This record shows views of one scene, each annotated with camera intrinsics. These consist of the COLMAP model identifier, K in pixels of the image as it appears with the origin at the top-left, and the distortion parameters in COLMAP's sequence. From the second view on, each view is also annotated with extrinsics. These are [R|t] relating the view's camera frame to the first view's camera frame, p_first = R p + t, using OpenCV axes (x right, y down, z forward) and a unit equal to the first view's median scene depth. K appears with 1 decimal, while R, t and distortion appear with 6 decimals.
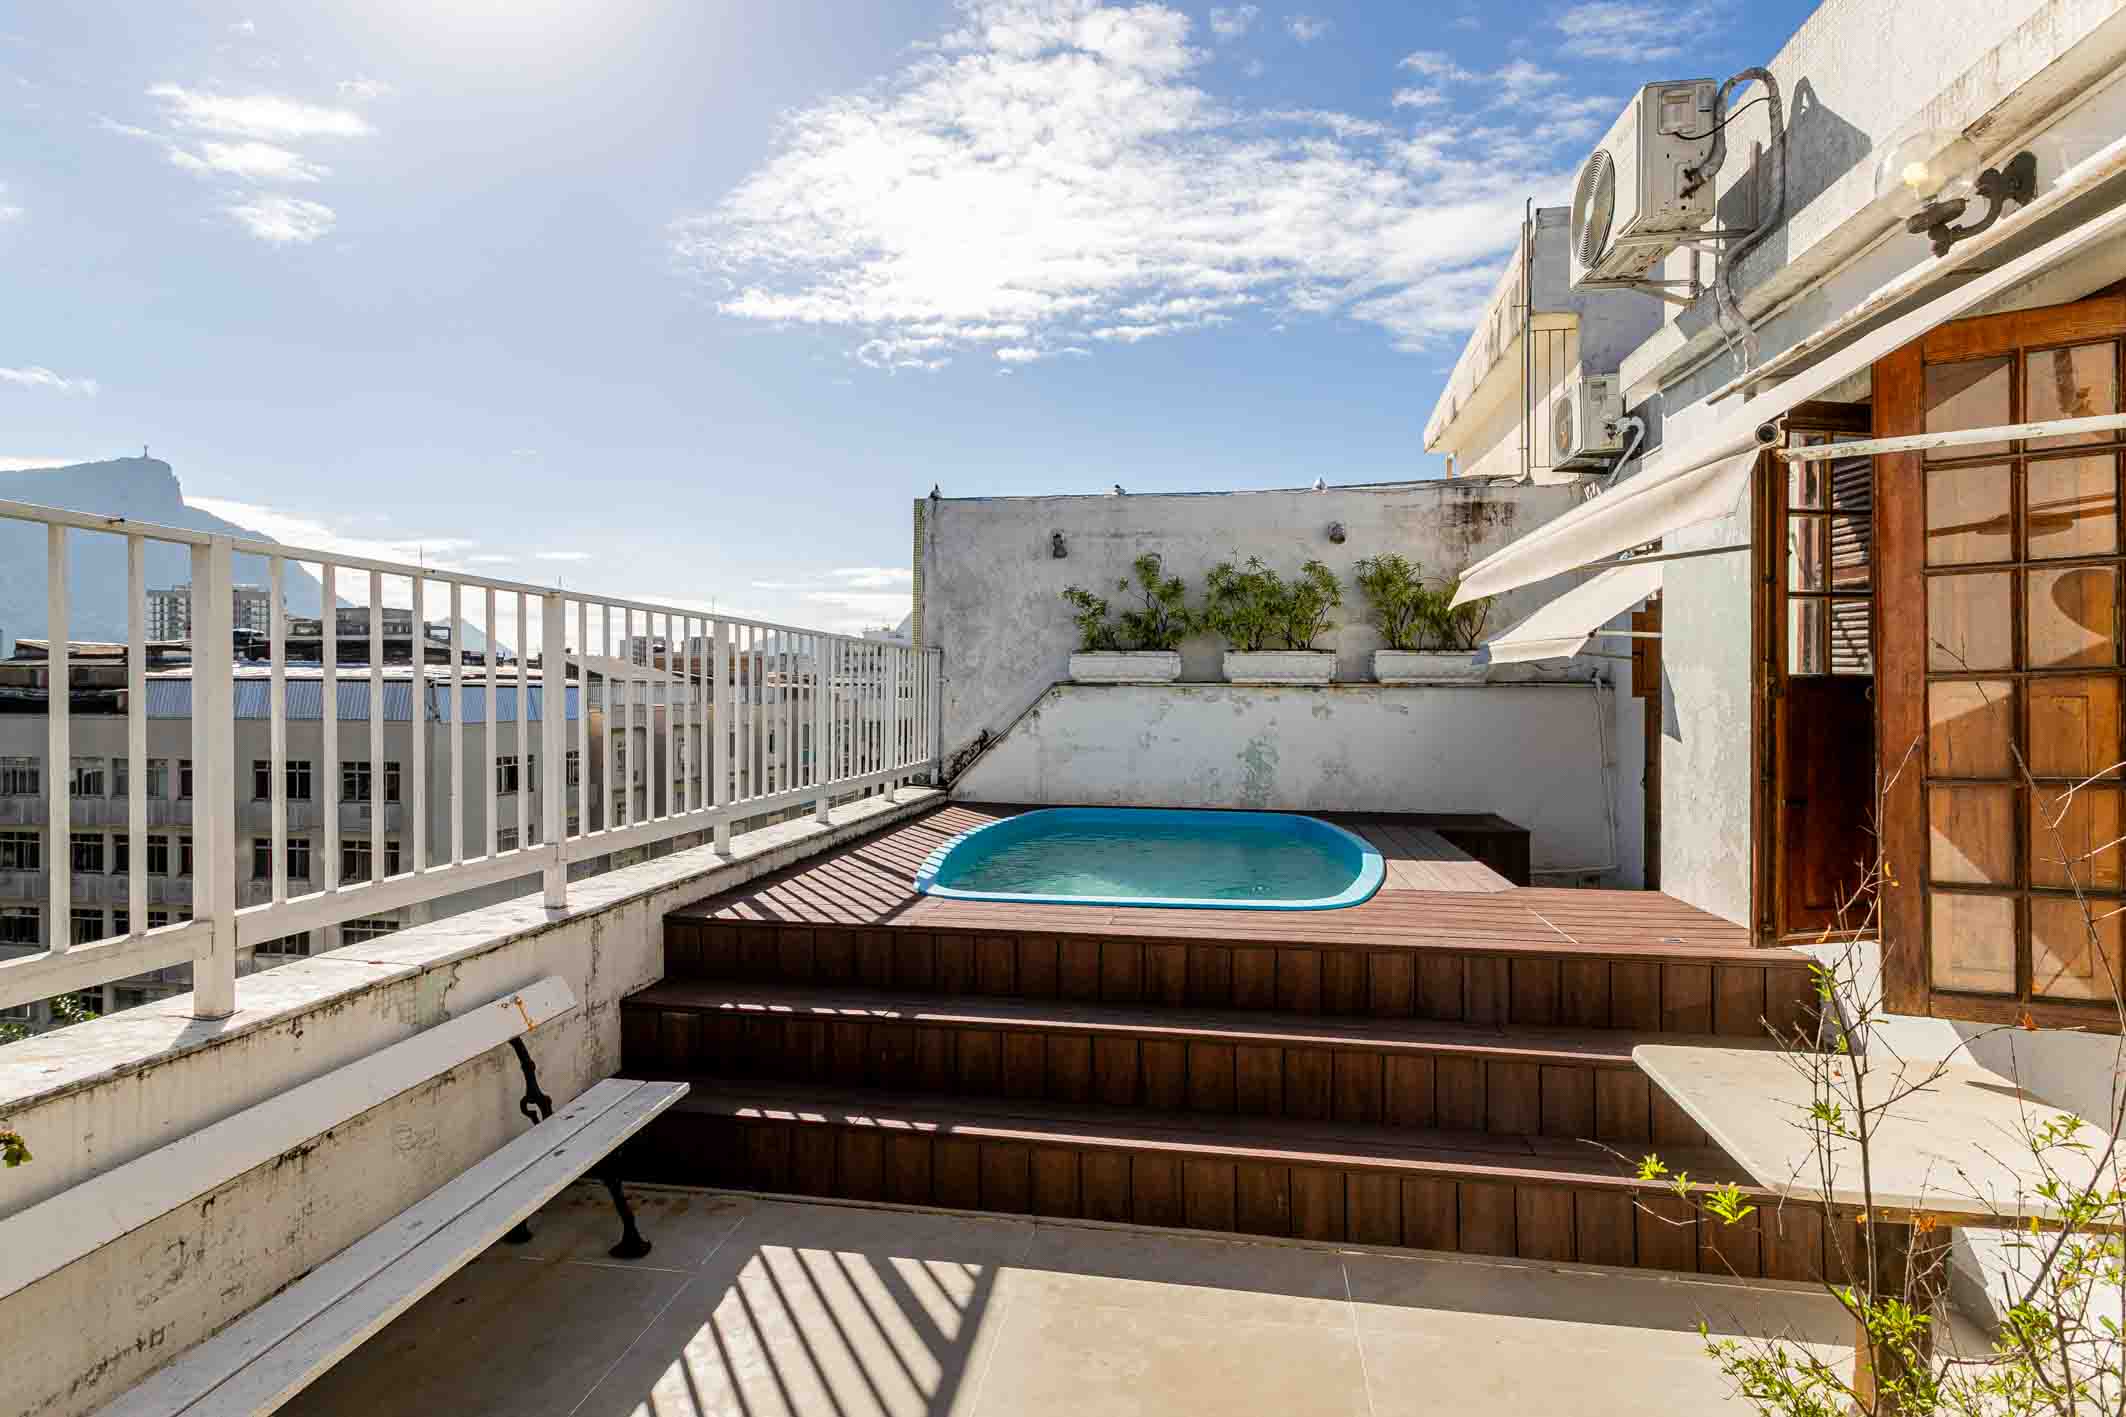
lens RADIAL K [[1086.2, 0, 1055.1], [0, 1086.2, 715.8], [0, 0, 1]] dist [0.031221, -0.001287]
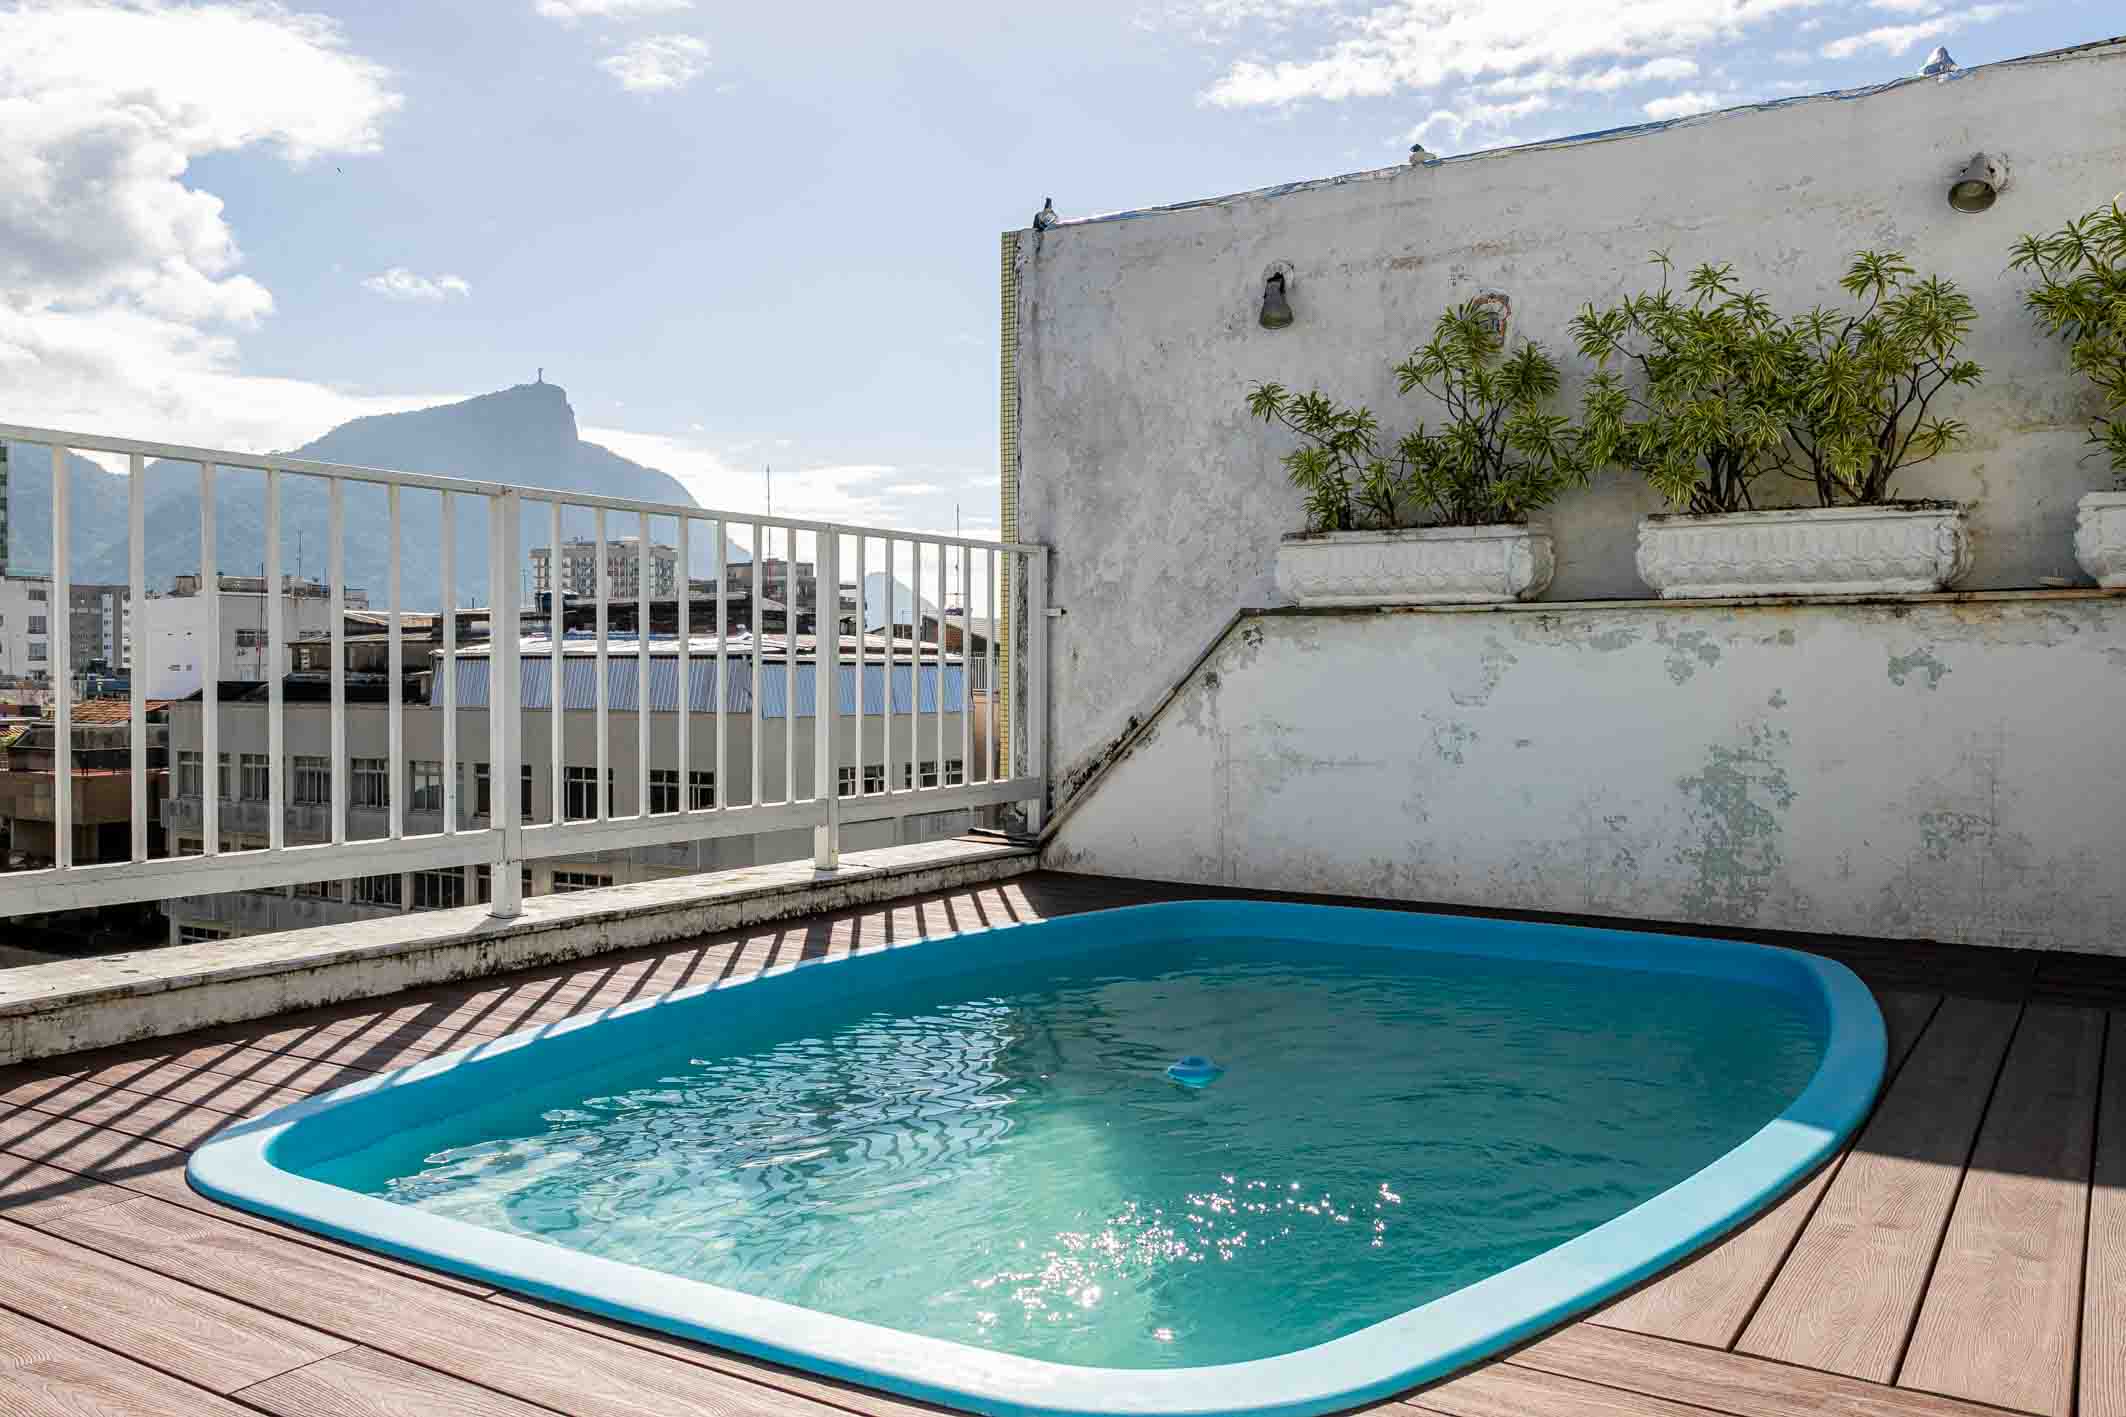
lens RADIAL K [[1668.2, 0, 1060.4], [0, 1668.2, 698.6], [0, 0, 1]] dist [0.004290, 0.022823]
pose [[0.919309, 0.000786, -0.393536, 0.184748], [-0.003700, 0.999971, -0.006647, 0.009573], [0.393520, 0.007567, 0.919285, 0.339153]]
